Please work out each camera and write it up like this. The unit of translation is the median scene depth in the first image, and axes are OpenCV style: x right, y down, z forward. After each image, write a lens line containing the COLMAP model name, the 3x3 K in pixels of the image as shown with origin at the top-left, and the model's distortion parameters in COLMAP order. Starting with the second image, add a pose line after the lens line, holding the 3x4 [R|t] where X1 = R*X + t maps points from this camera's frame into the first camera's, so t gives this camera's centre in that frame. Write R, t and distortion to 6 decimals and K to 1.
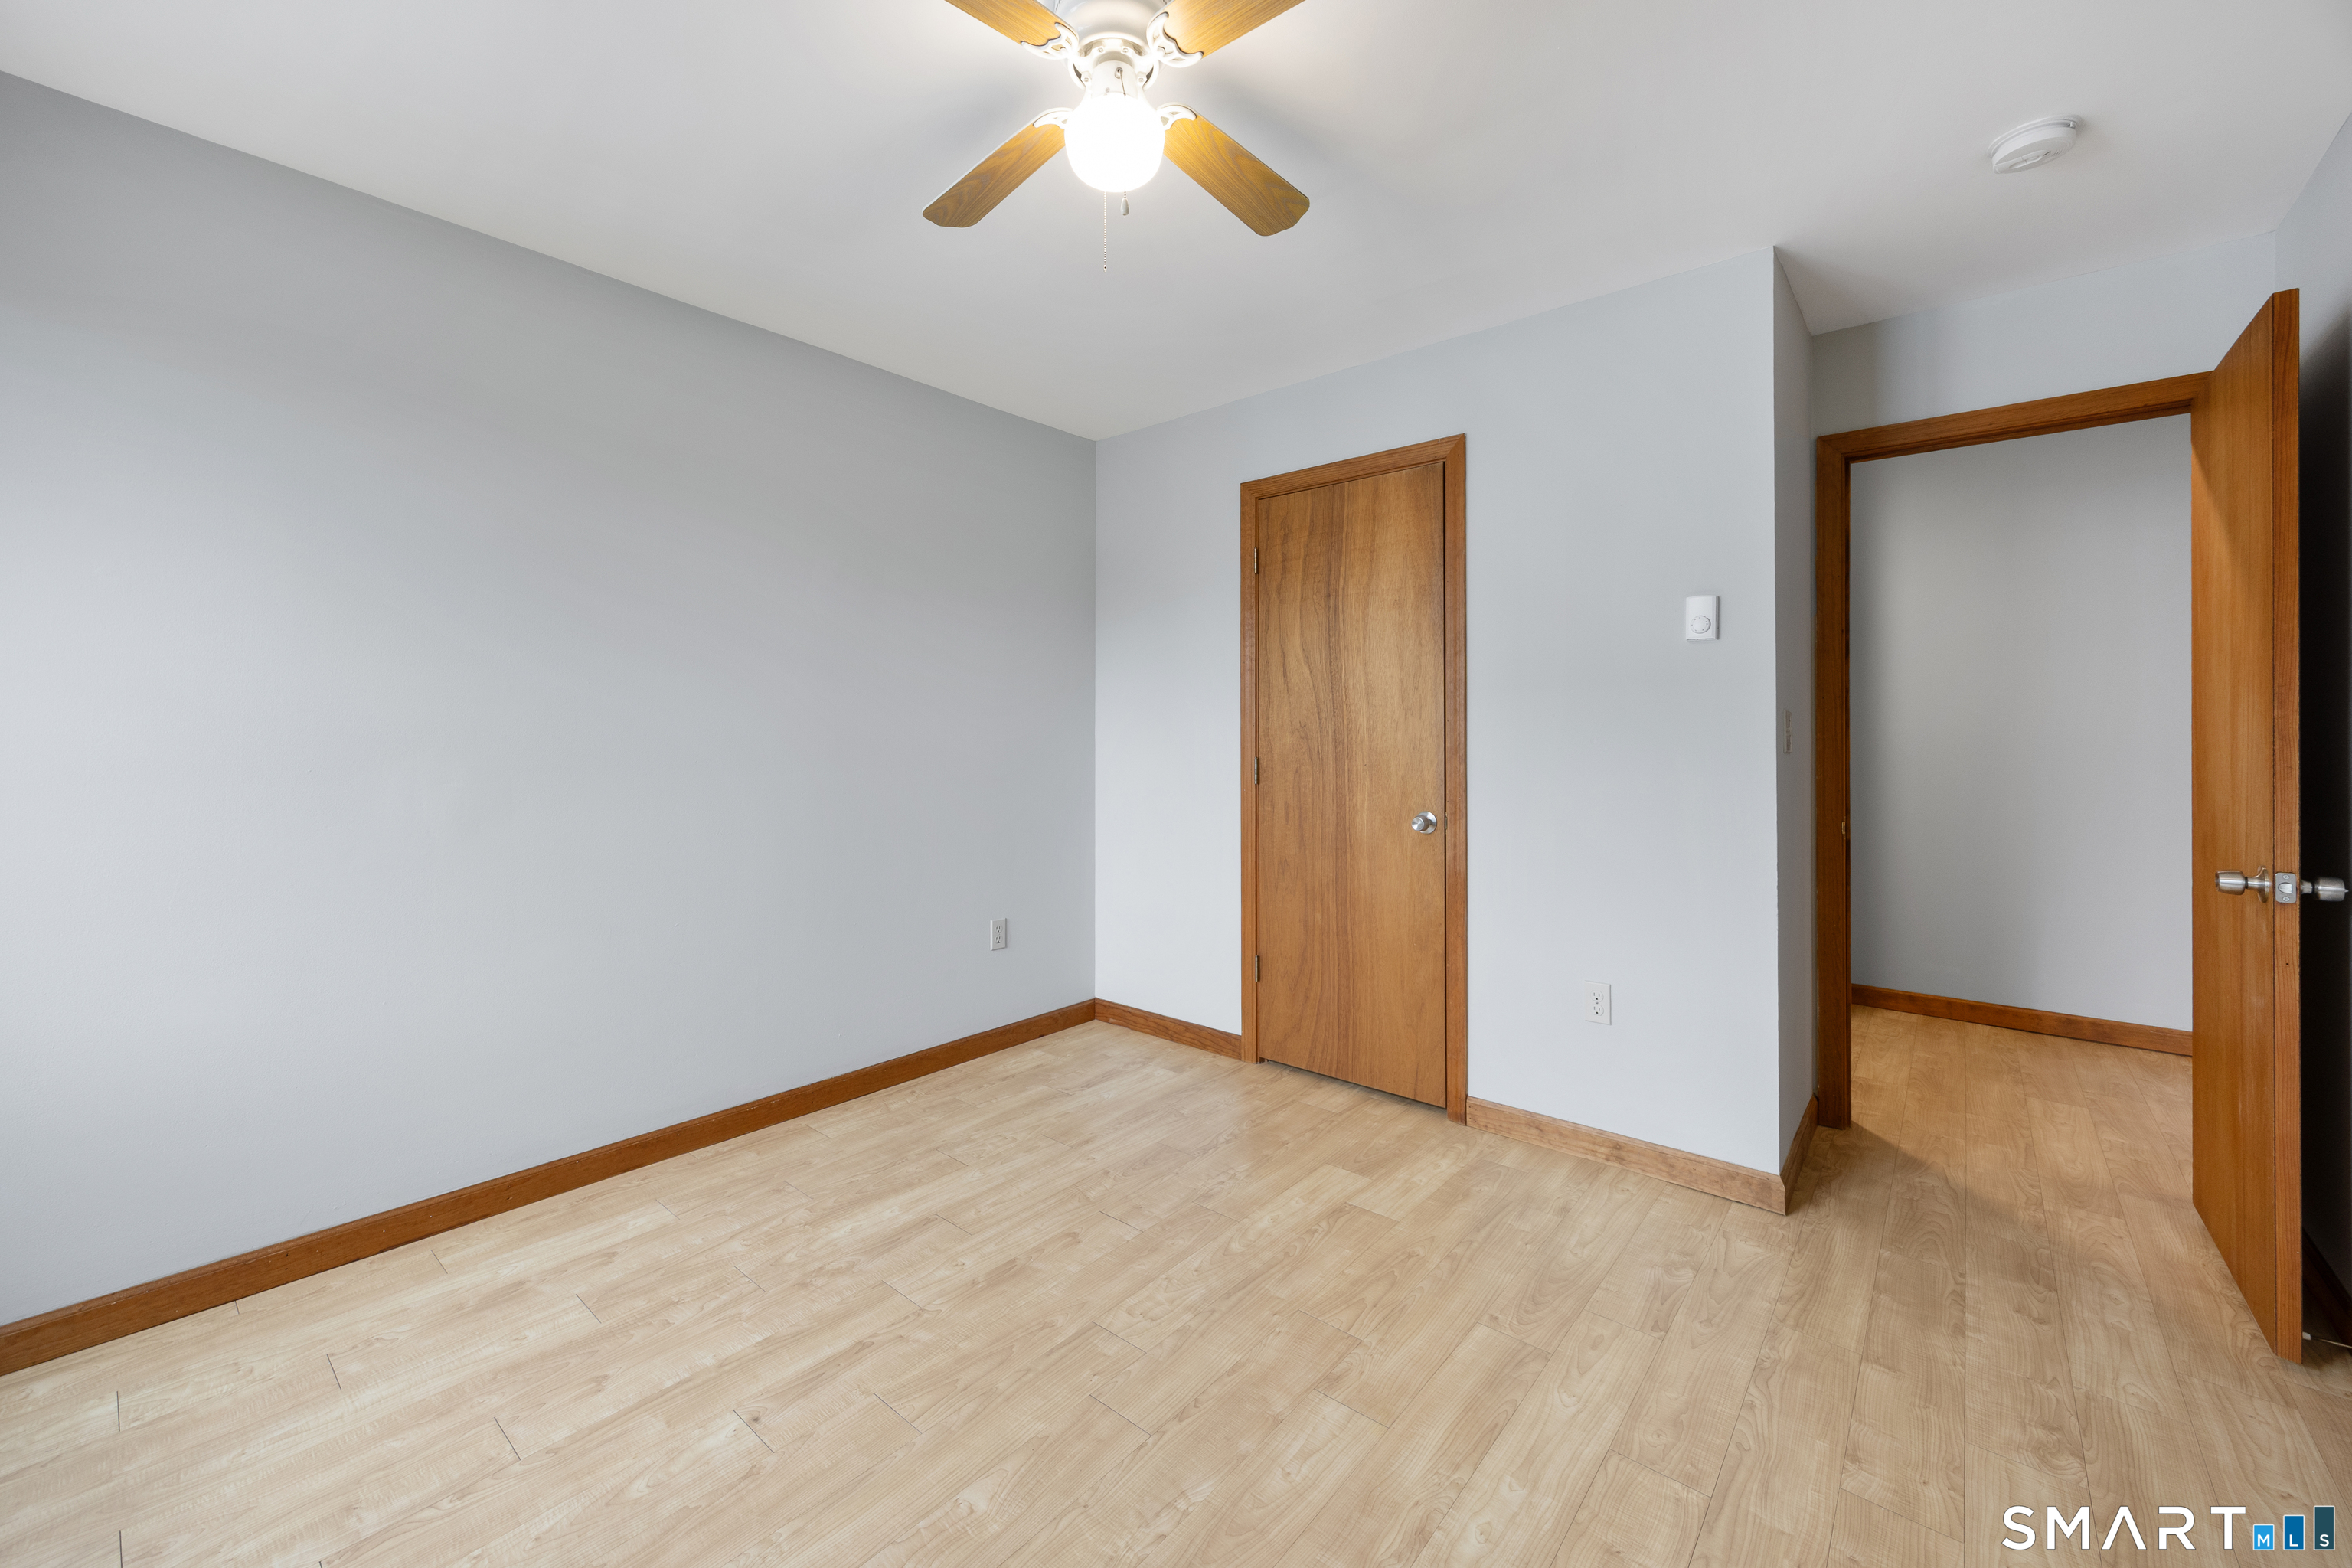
lens RADIAL K [[931.7, 0, 1147.2], [0, 931.7, 725.4], [0, 0, 1]] dist [0.000757, 0.000099]
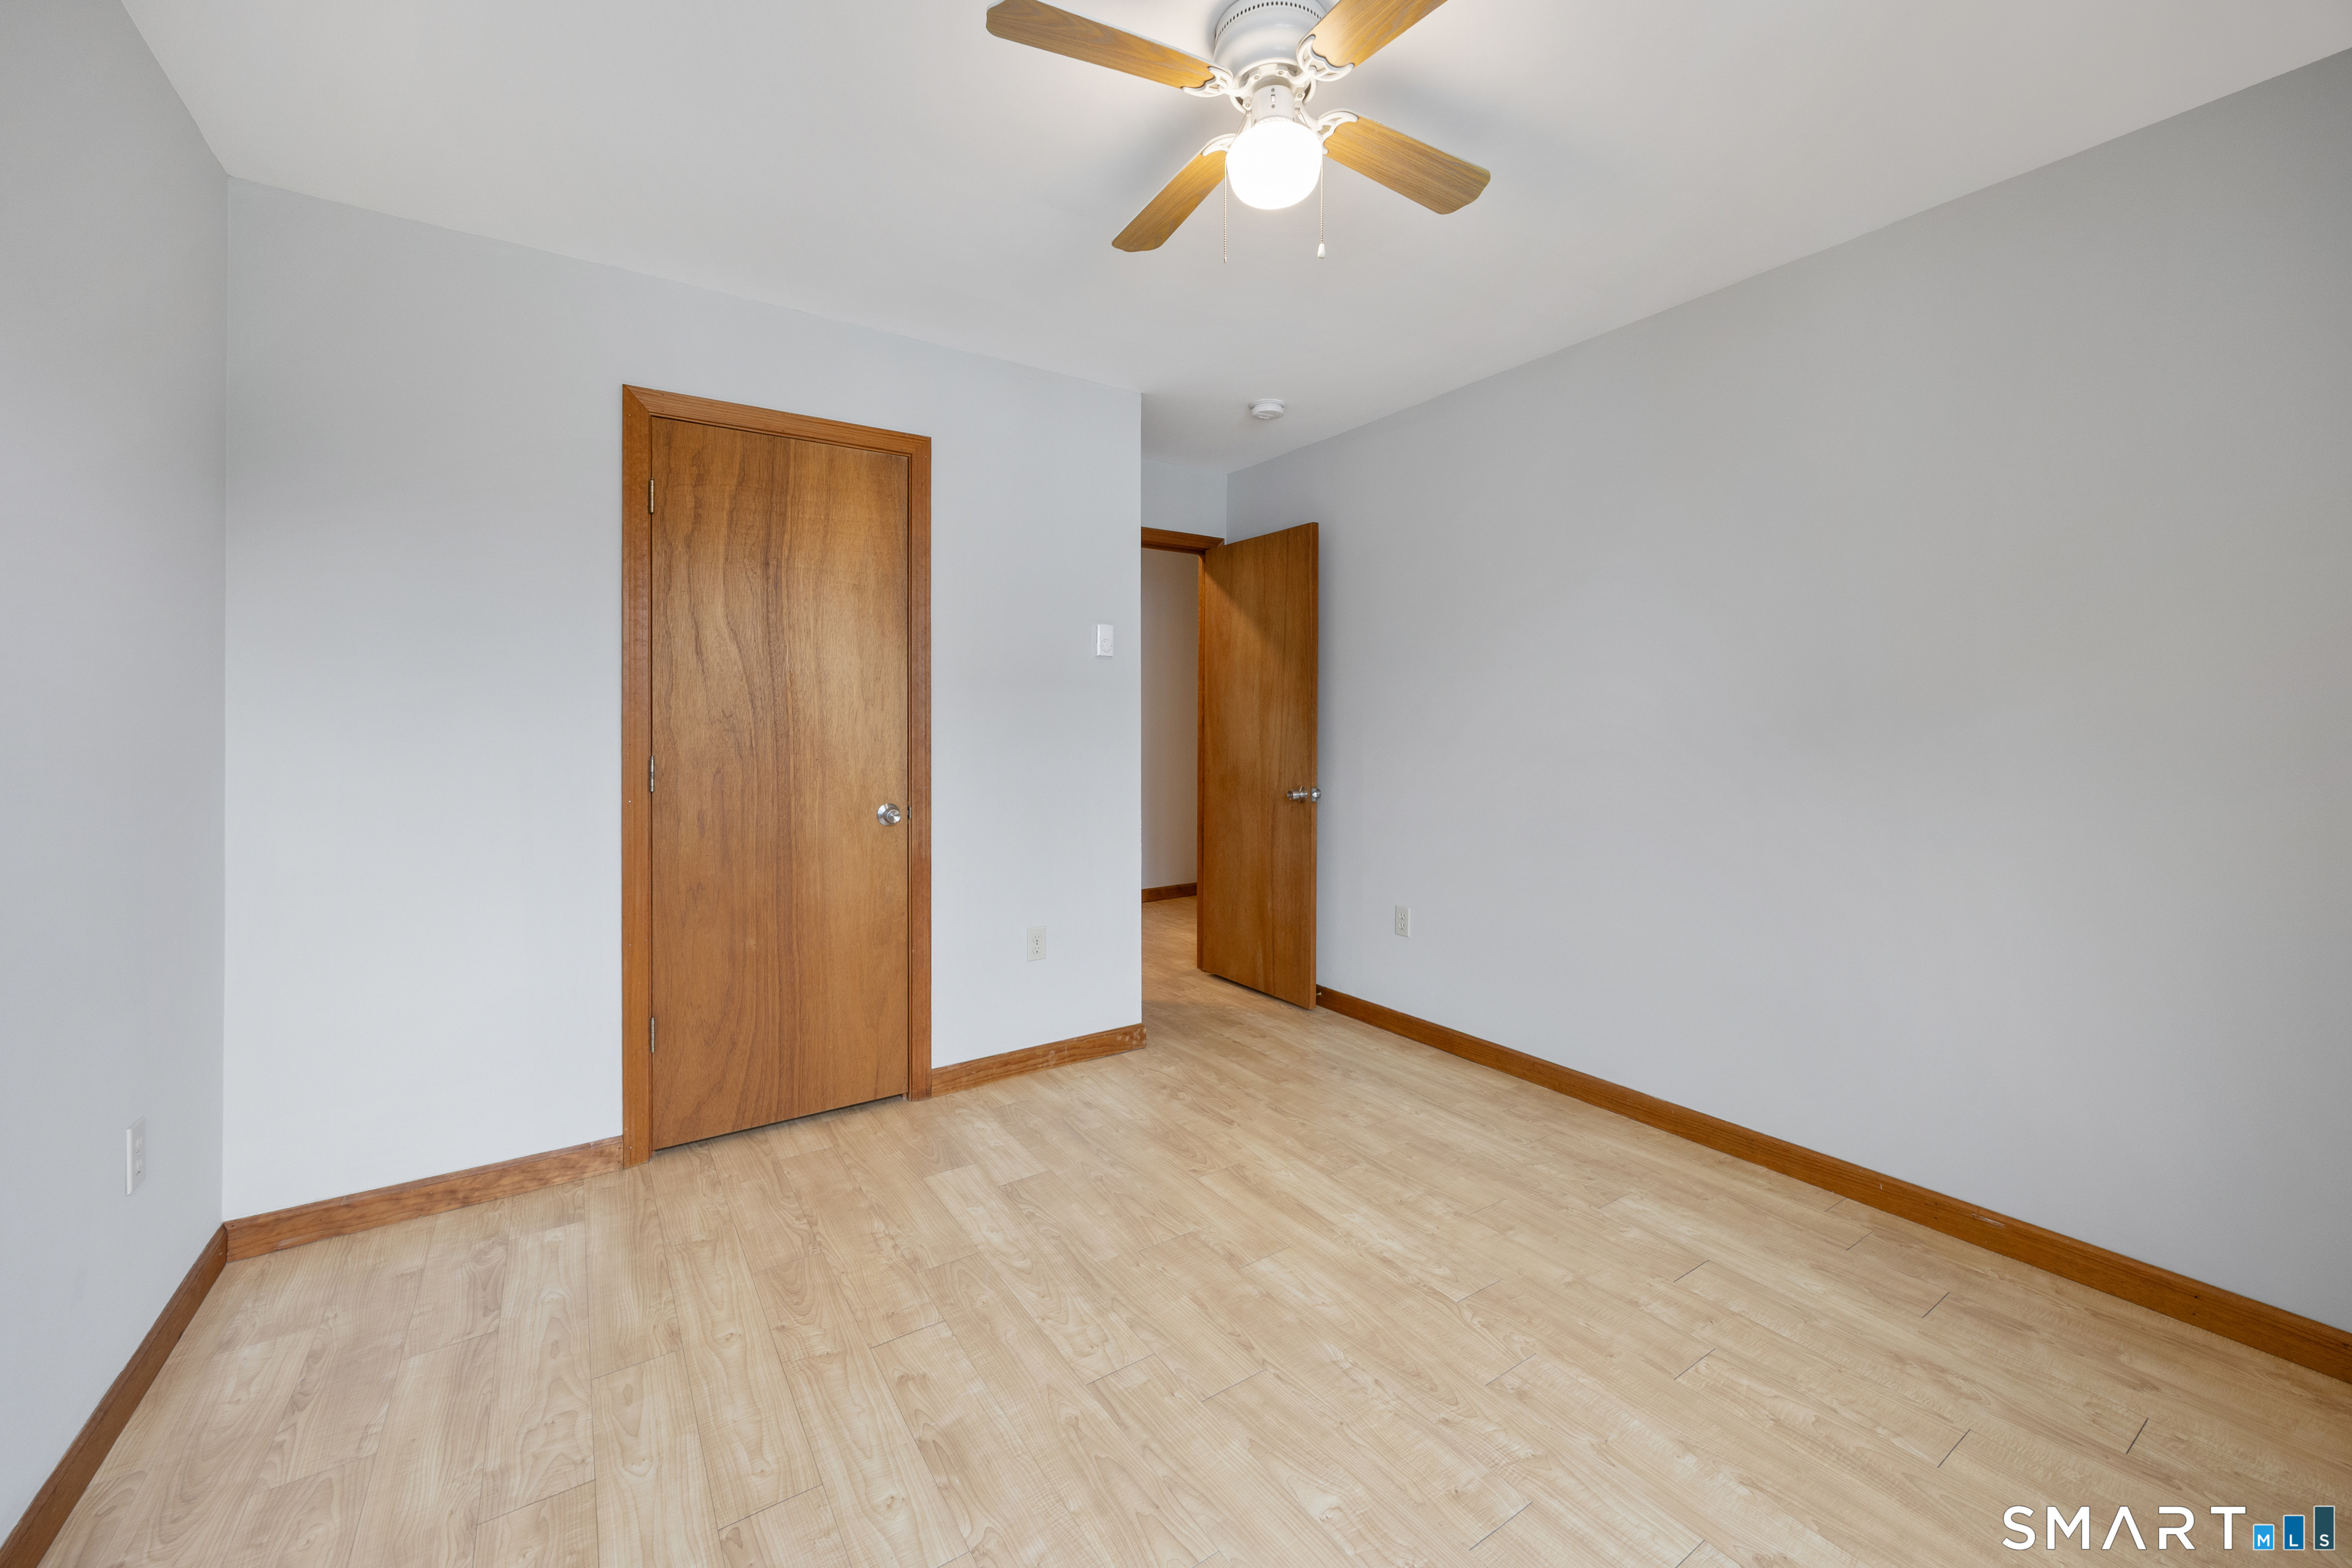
lens RADIAL K [[932.5, 0, 1184.3], [0, 932.5, 726.8], [0, 0, 1]] dist [0.007602, 0.000098]
pose [[0.246637, -0.003001, 0.969103, -0.587867], [-0.007257, 0.999961, 0.004943, 0.003518], [-0.969081, -0.008252, 0.246605, 0.452522]]
